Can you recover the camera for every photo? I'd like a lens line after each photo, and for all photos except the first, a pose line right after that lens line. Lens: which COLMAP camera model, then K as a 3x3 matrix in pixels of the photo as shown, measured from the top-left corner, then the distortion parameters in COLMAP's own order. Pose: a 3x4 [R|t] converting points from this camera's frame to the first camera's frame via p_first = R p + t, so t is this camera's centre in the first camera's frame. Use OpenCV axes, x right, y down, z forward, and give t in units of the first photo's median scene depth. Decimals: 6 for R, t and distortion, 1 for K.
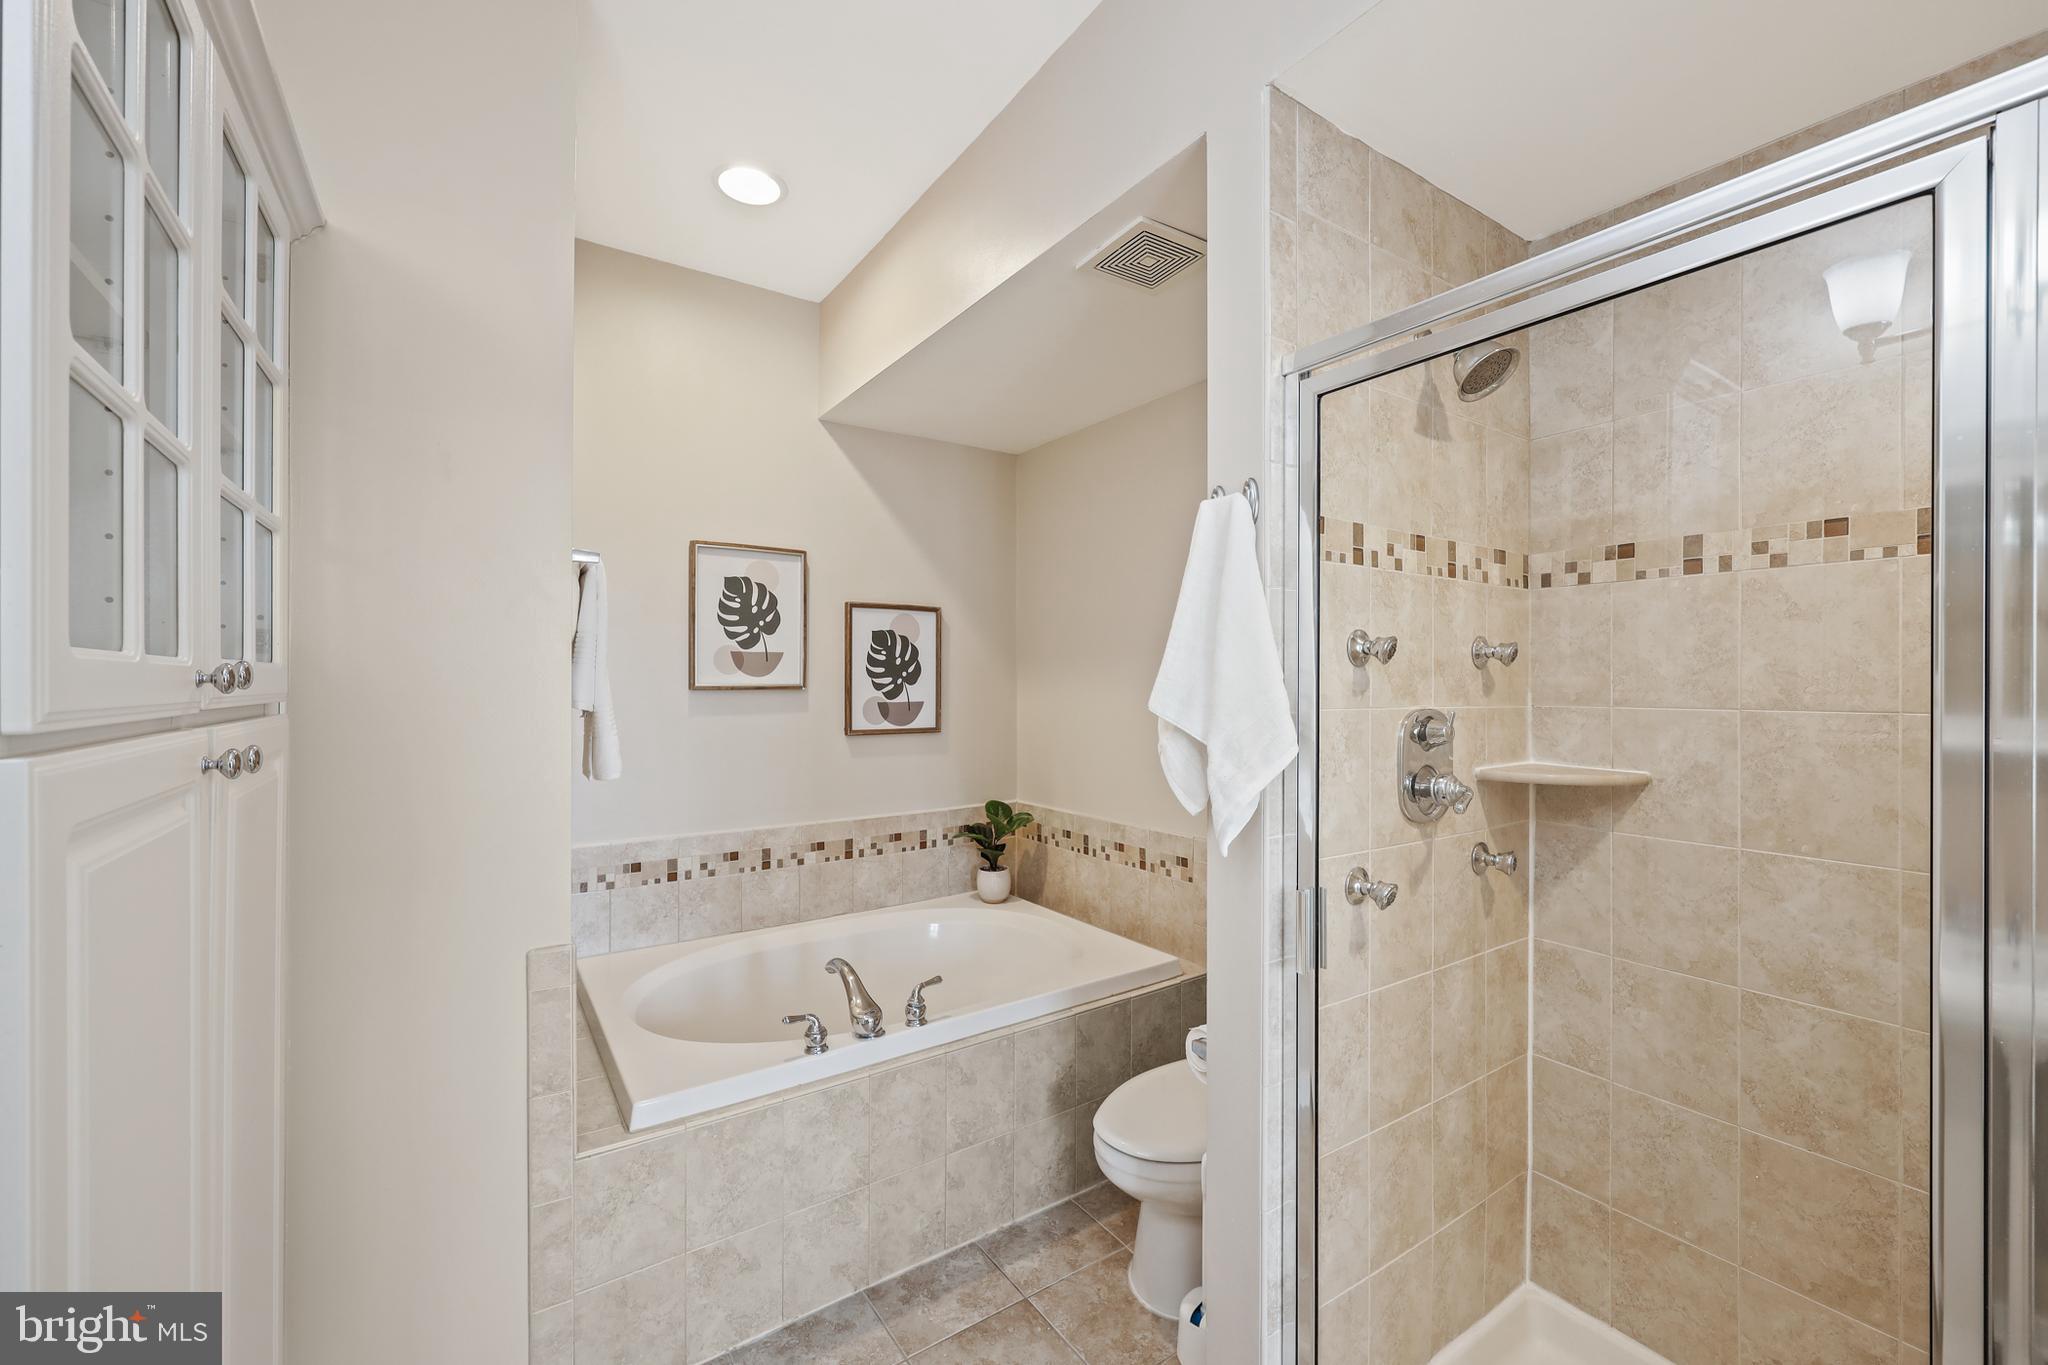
lens RADIAL K [[820.2, 0, 1014.0], [0, 820.2, 680.7], [0, 0, 1]] dist [-0.003199, 0.000221]
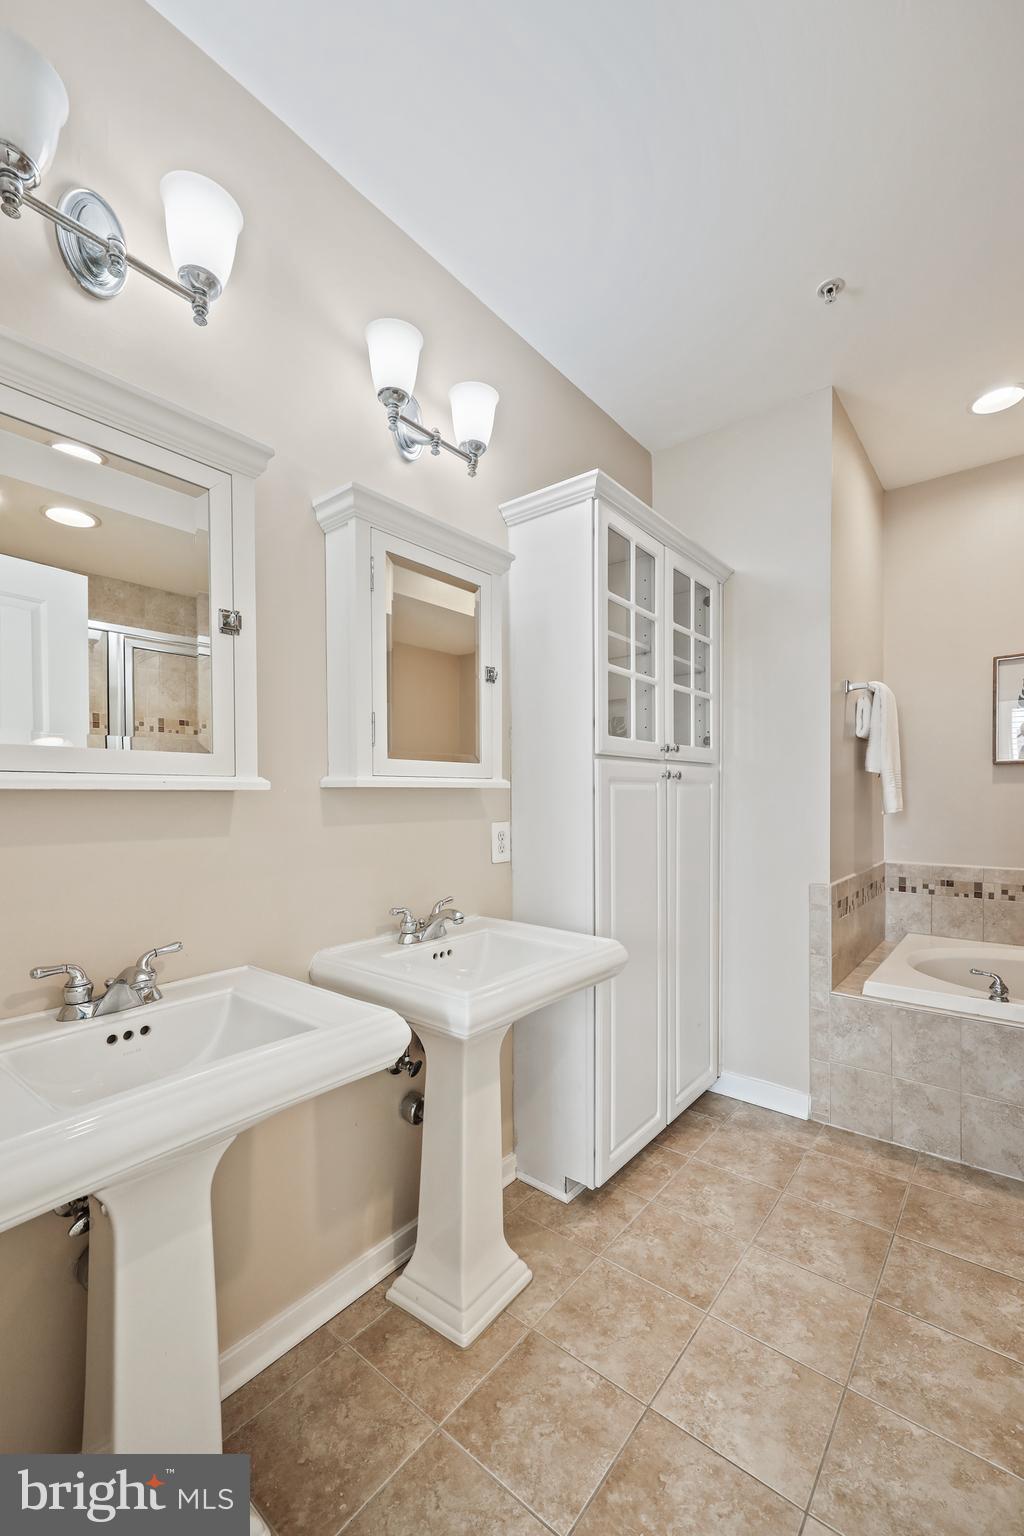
lens RADIAL K [[615.1, 0, 493.3], [0, 615.1, 810.2], [0, 0, 1]] dist [-0.003199, 0.000221]
pose [[0.246914, 0.016710, -0.968893, 0.641003], [0.005981, 0.999806, 0.018768, 0.099524], [0.969019, -0.010429, 0.246766, -0.142143]]
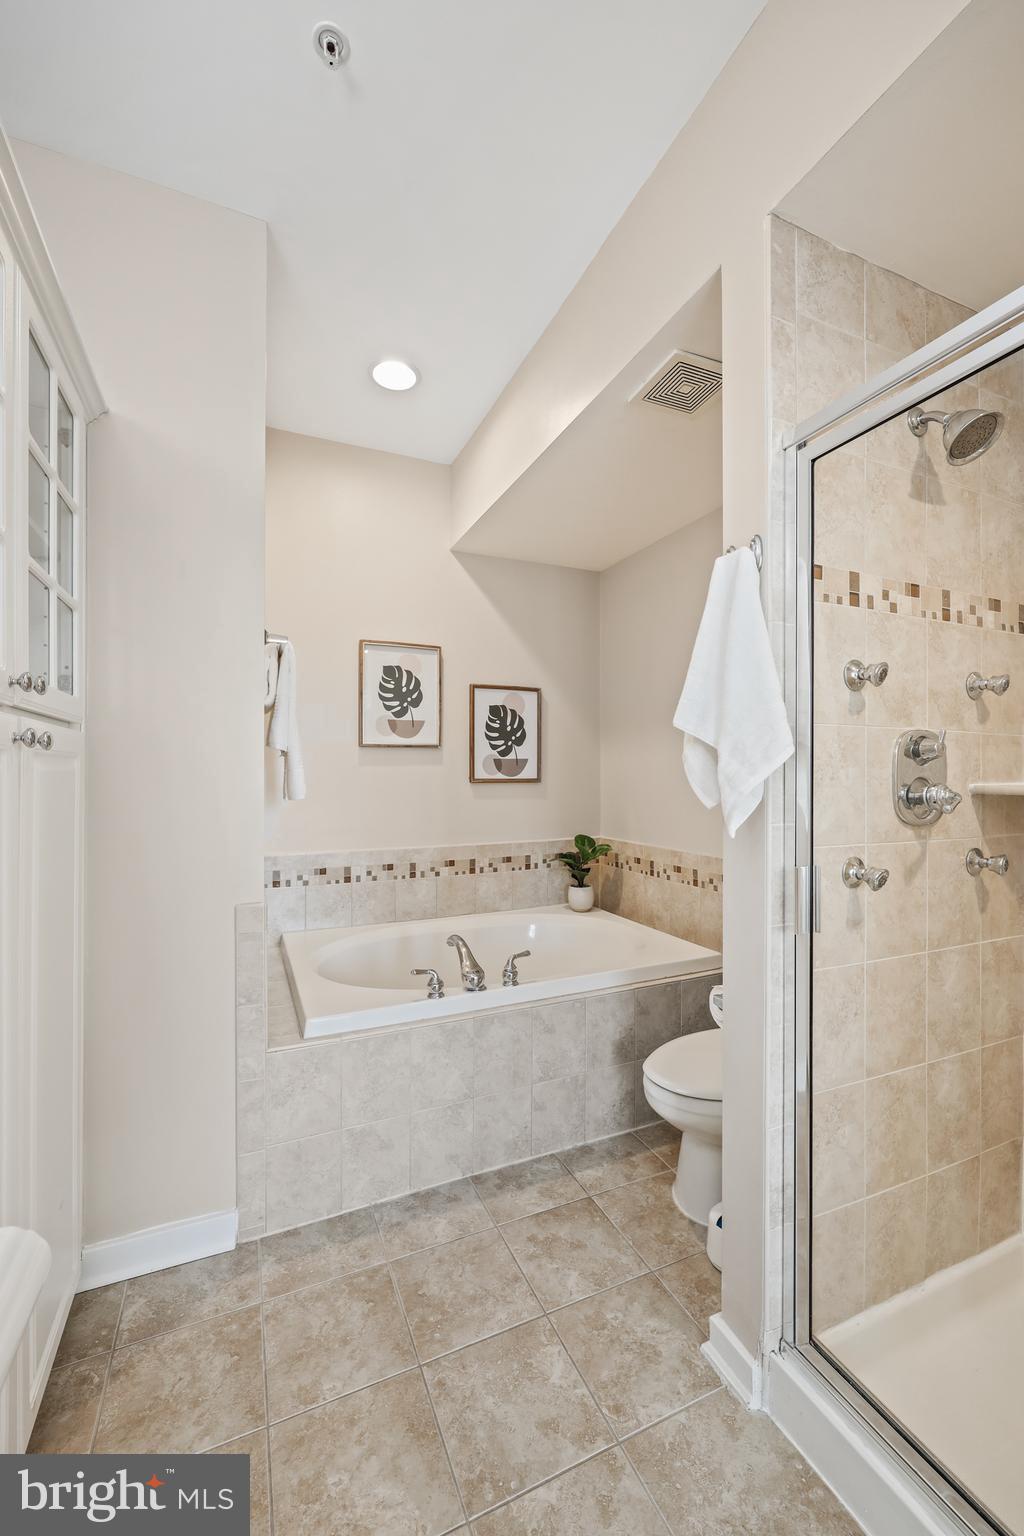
lens RADIAL K [[615.1, 0, 508.6], [0, 615.1, 773.4], [0, 0, 1]] dist [-0.003199, 0.000221]
pose [[0.983871, 0.000024, -0.178878, 0.067738], [0.000067, 1.000000, 0.000504, 0.086970], [0.178878, -0.000508, 0.983871, 0.015763]]
